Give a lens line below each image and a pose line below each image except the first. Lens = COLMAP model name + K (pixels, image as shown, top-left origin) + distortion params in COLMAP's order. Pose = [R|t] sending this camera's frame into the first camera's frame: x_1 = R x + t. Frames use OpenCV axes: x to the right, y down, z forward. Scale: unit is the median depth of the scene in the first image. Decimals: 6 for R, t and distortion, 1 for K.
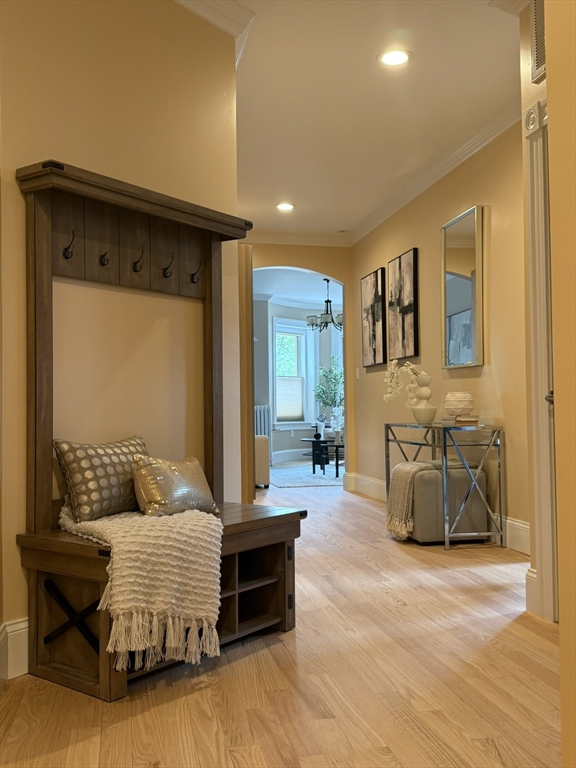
lens RADIAL K [[741.9, 0, 288.0], [0, 741.9, 383.9], [0, 0, 1]] dist [-0.011749, 0.000000]
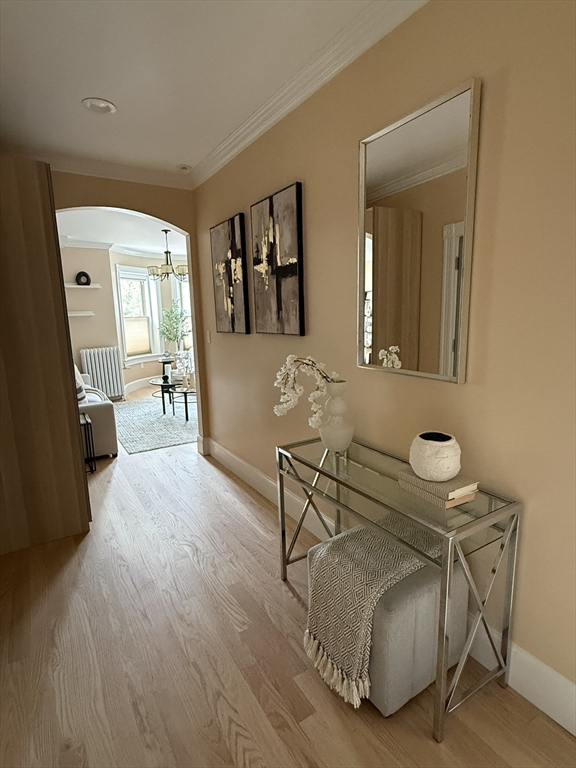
lens RADIAL K [[394.7, 0, 290.9], [0, 394.7, 384.3], [0, 0, 1]] dist [-0.000063, 0.001781]
pose [[0.937091, -0.069746, 0.342047, 0.013291], [-0.003387, 0.977975, 0.208696, -0.046305], [-0.349069, -0.196726, 0.916215, 0.393946]]
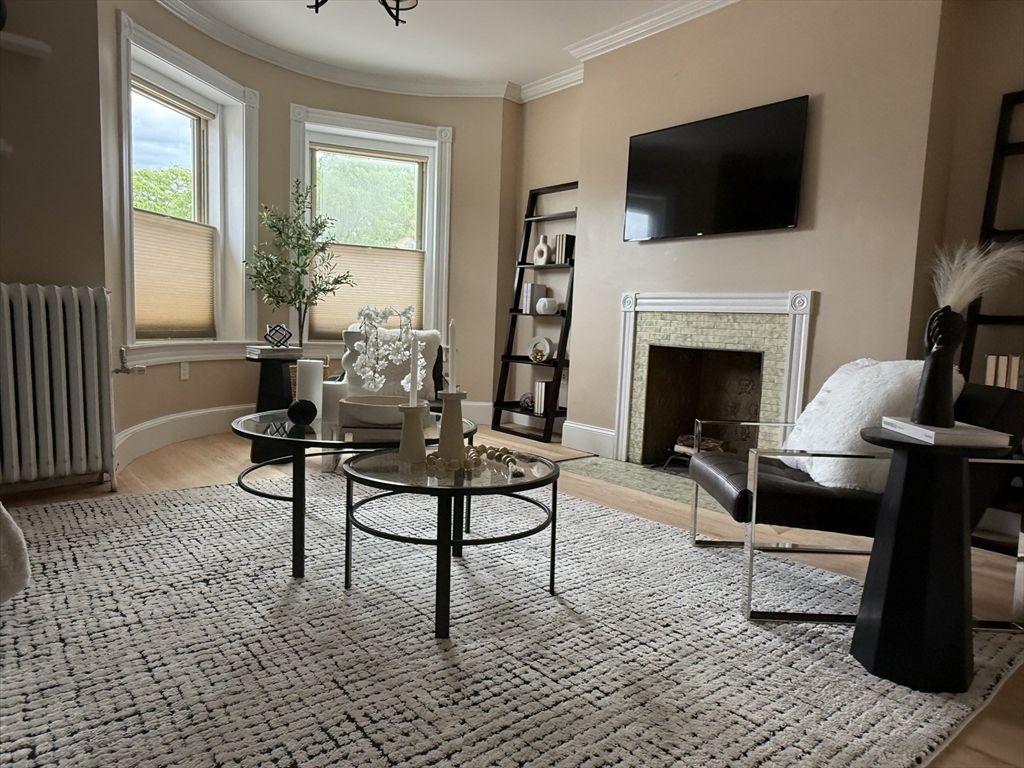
lens RADIAL K [[660.4, 0, 509.2], [0, 660.4, 389.0], [0, 0, 1]] dist [-0.001703, 0.003009]
pose [[0.887679, 0.001283, 0.460461, -0.002638], [-0.067994, 0.989399, 0.128321, 0.026656], [-0.455415, -0.145217, 0.878356, 0.770602]]
